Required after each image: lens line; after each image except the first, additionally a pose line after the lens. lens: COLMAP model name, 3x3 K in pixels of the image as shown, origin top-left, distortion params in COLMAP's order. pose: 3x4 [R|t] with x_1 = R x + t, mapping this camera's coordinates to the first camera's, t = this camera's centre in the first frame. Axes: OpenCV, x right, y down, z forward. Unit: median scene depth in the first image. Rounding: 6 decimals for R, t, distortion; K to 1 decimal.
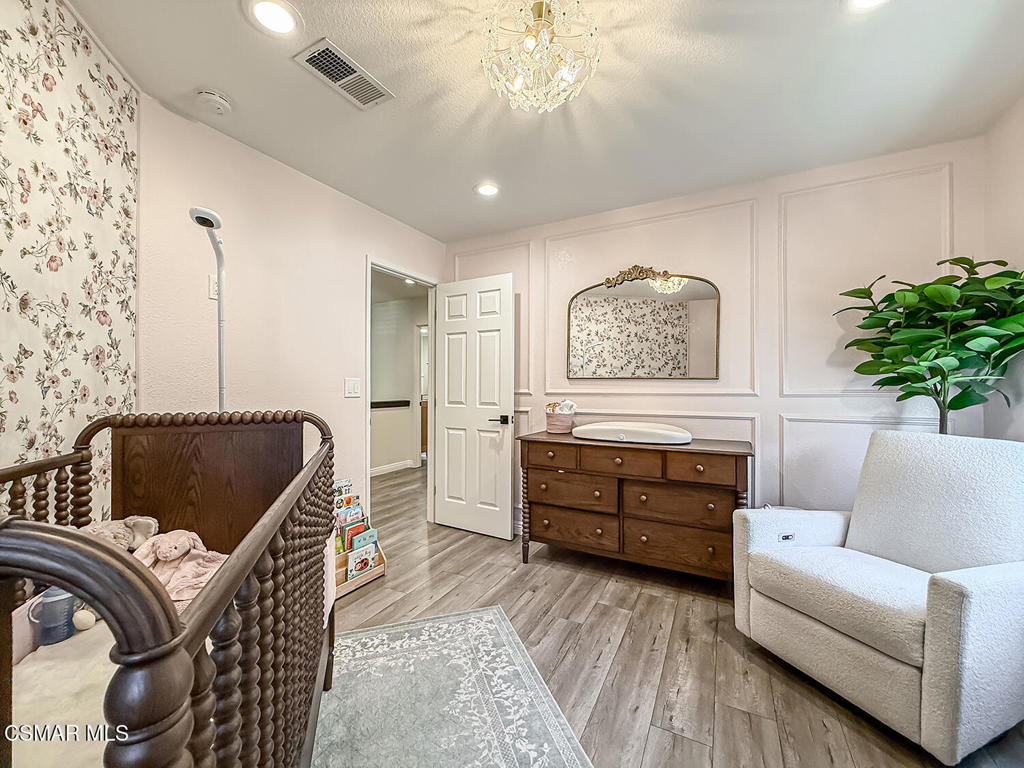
lens RADIAL K [[414.4, 0, 514.7], [0, 414.4, 386.1], [0, 0, 1]] dist [-0.004477, -0.000309]
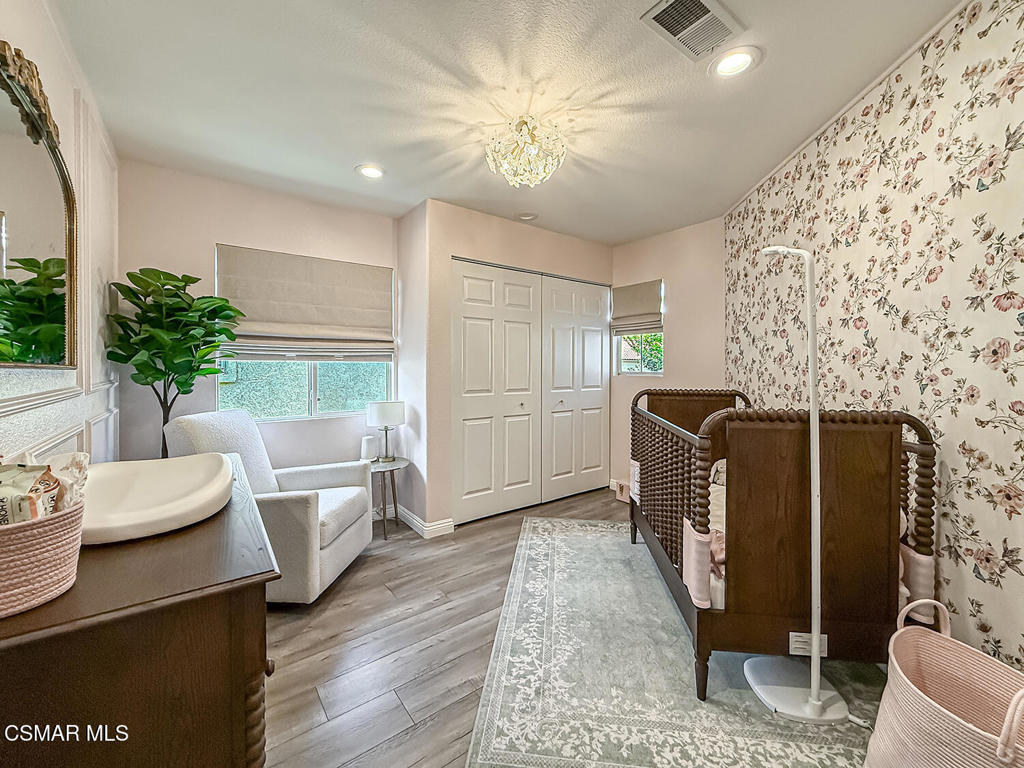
lens RADIAL K [[414.4, 0, 513.8], [0, 414.4, 374.2], [0, 0, 1]] dist [-0.004477, -0.000309]
pose [[-0.905730, -0.013130, 0.423651, -0.503004], [-0.005064, 0.999784, 0.020161, -0.039256], [-0.423824, 0.016115, -0.905601, 2.252964]]
